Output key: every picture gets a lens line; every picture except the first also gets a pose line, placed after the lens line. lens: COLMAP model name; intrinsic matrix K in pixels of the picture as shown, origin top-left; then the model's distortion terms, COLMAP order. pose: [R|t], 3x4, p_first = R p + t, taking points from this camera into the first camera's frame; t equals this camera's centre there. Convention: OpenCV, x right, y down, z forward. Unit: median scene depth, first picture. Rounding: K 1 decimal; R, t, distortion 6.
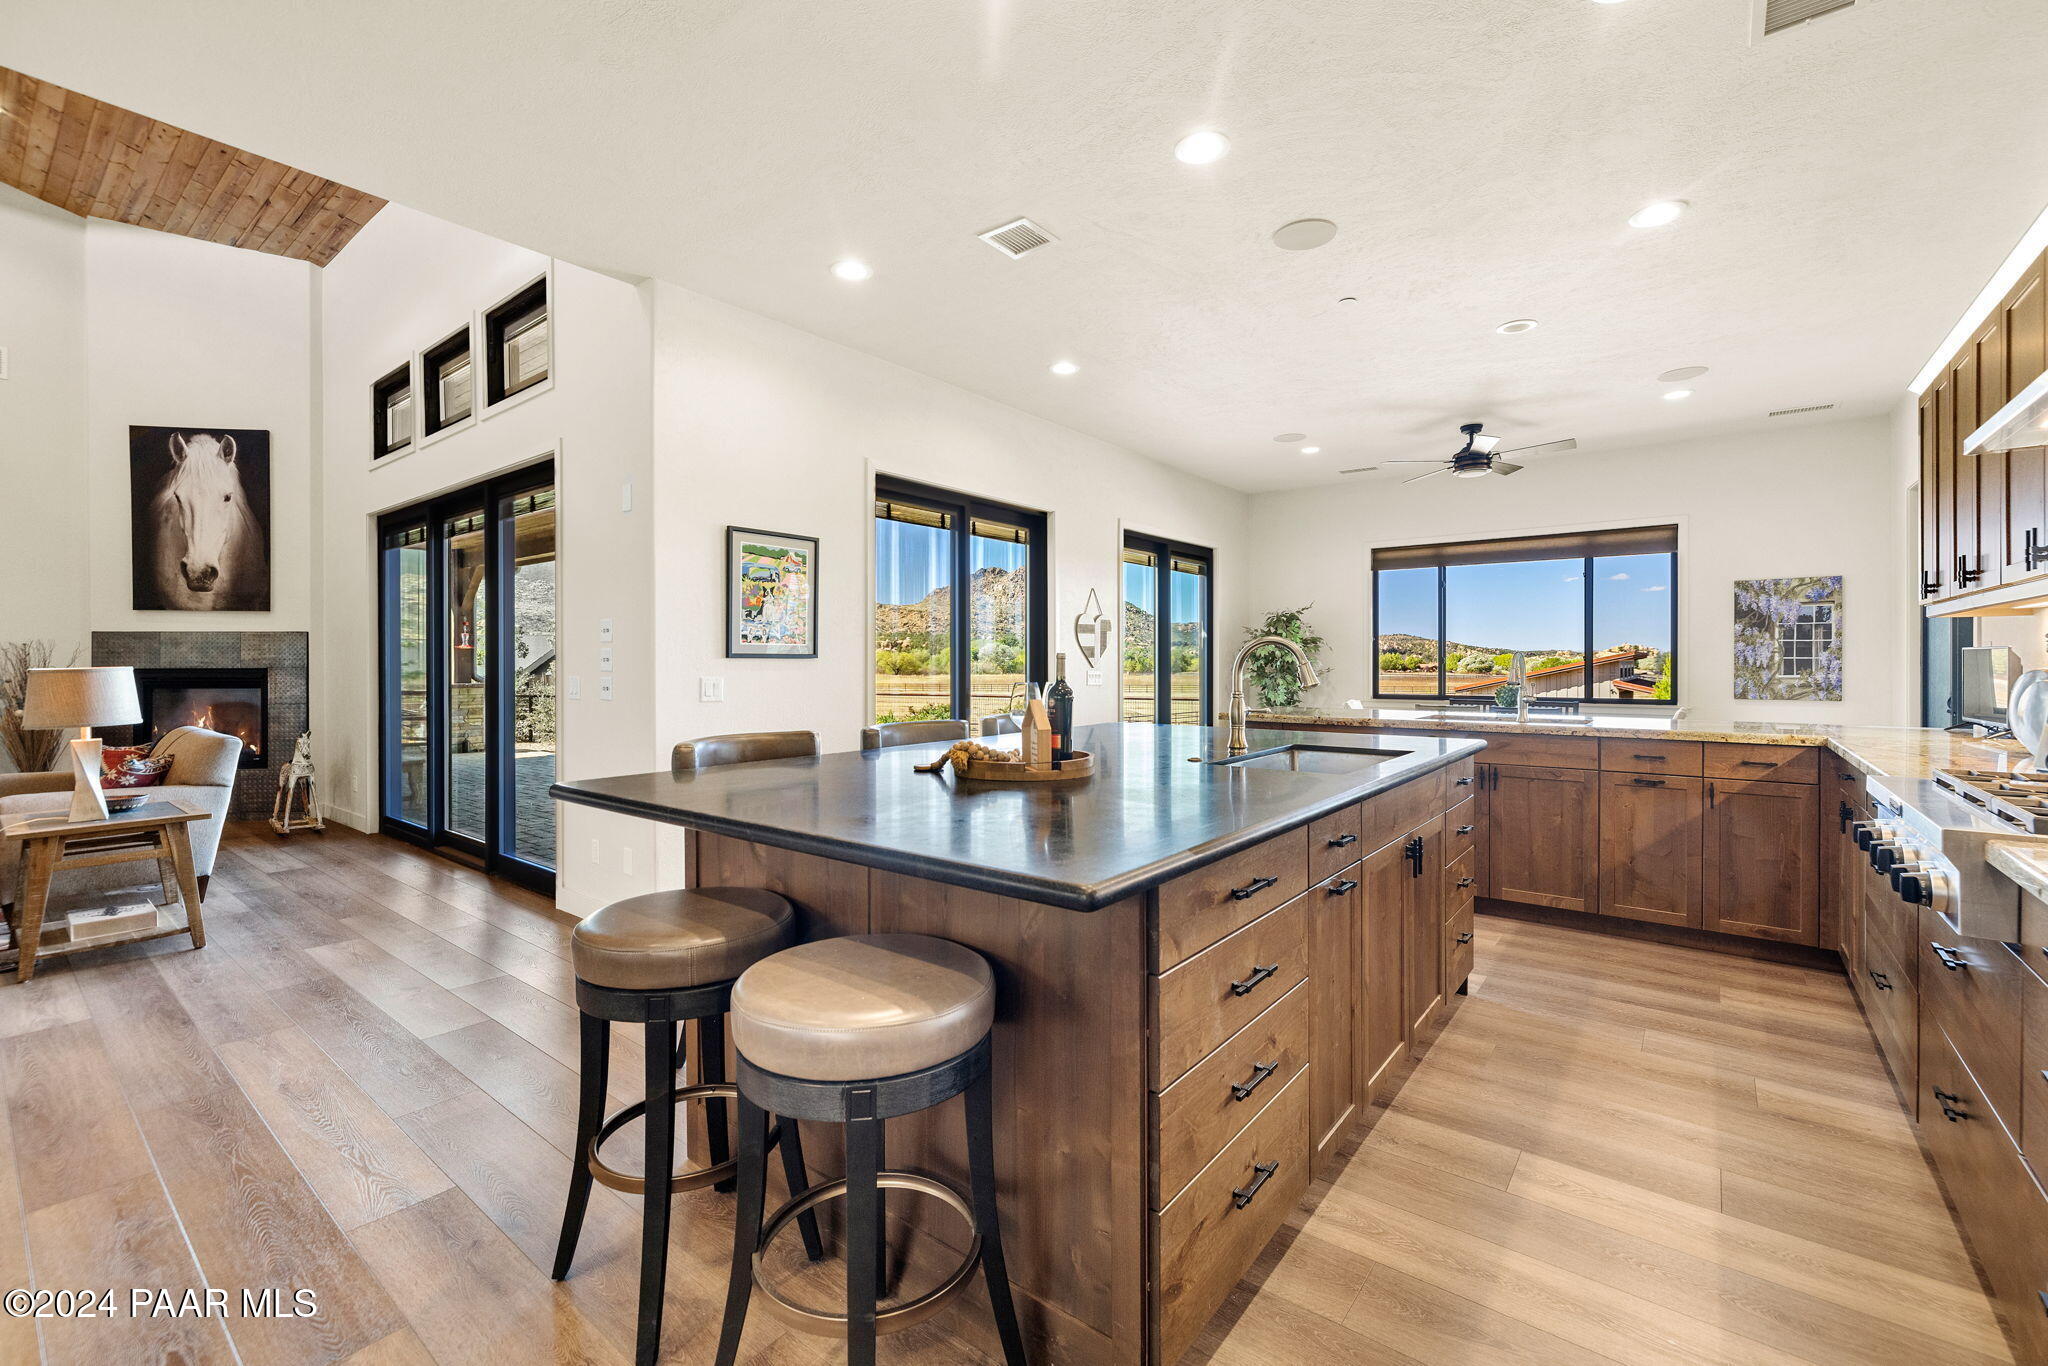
lens RADIAL K [[858.8, 0, 1026.0], [0, 858.8, 666.6], [0, 0, 1]] dist [-0.001933, -0.000425]
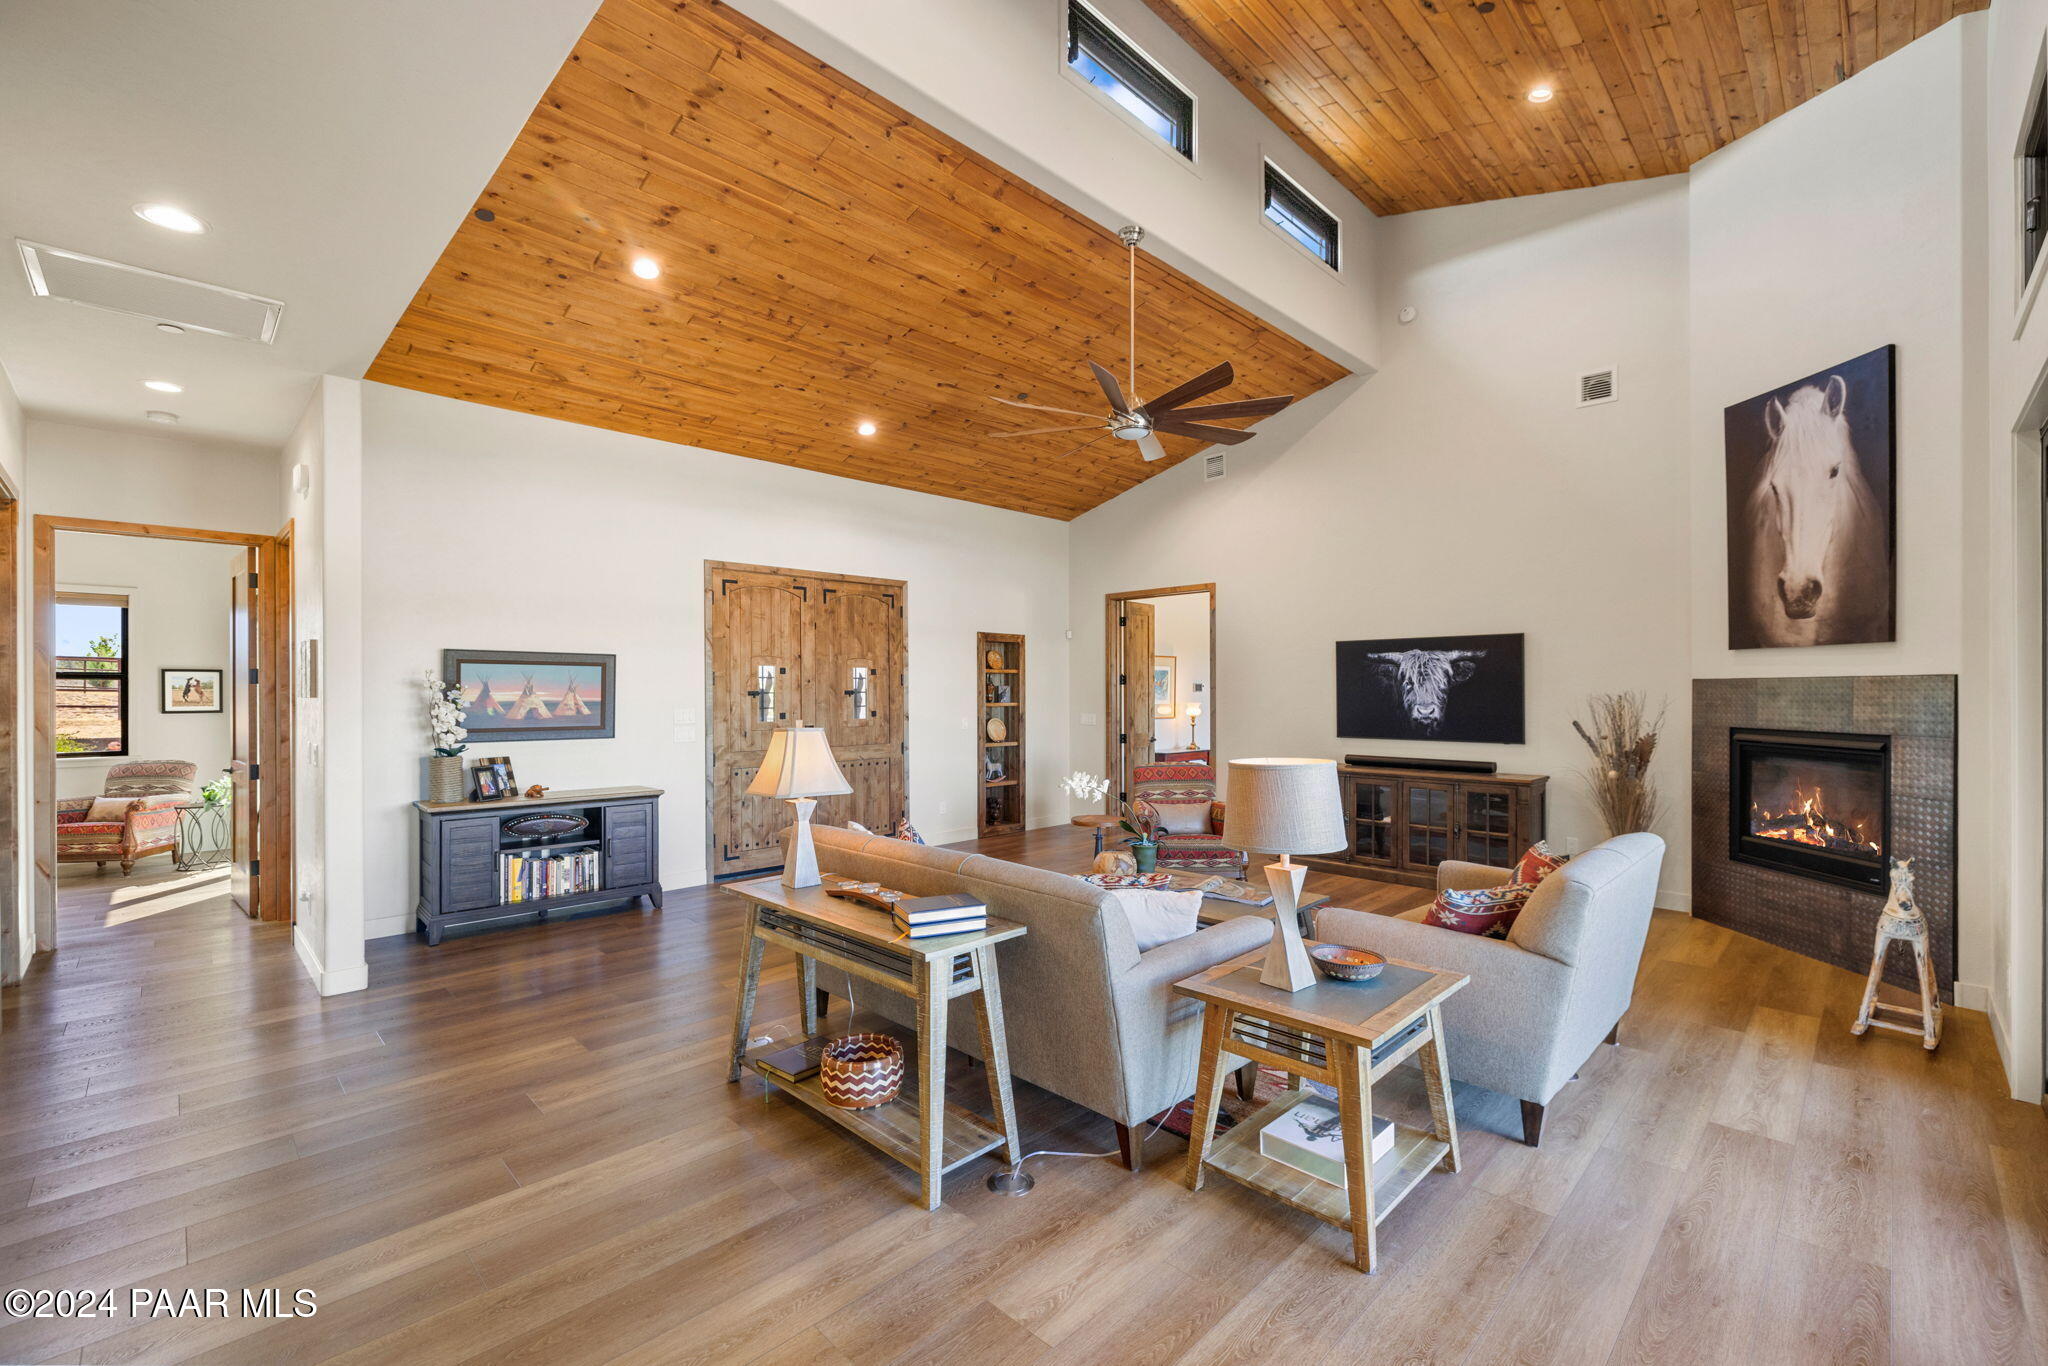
lens RADIAL K [[867.5, 0, 1033.5], [0, 867.5, 687.8], [0, 0, 1]] dist [-0.001039, -0.000171]
pose [[-0.113084, -0.000546, -0.993585, -0.209763], [-0.005194, 0.999987, 0.000041, -0.029522], [0.993572, 0.005166, -0.113085, 0.473871]]
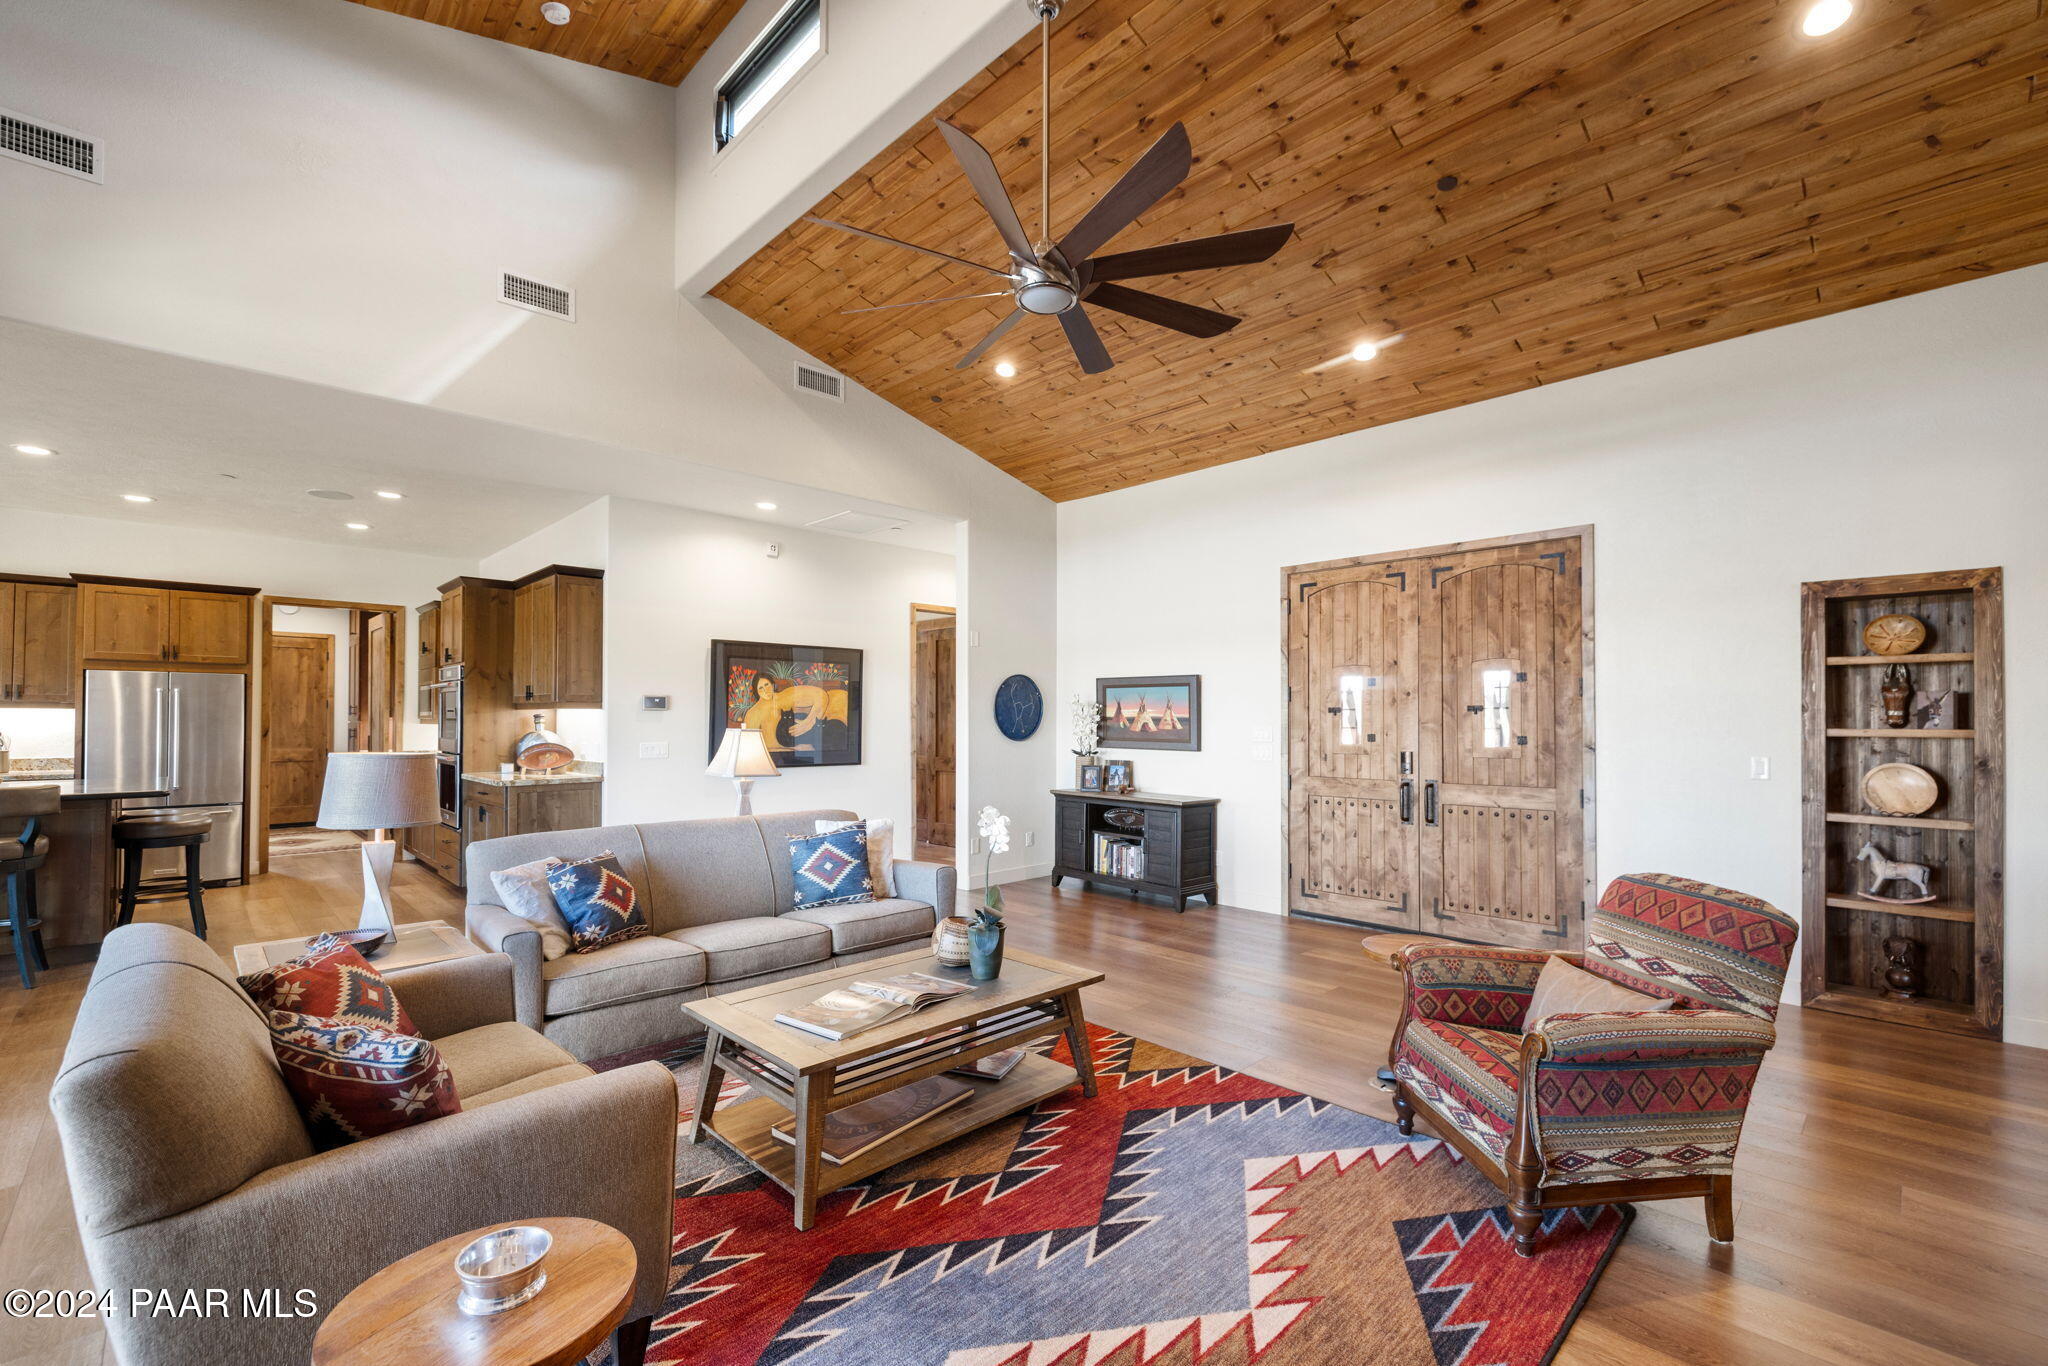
lens RADIAL K [[876.4, 0, 1023.5], [0, 876.4, 708.9], [0, 0, 1]] dist [-0.000209, -0.000193]
pose [[-0.990626, 0.002154, 0.136588, -0.976759], [0.001310, 0.999980, -0.006266, -0.017701], [-0.136599, -0.006028, -0.990608, 0.936434]]
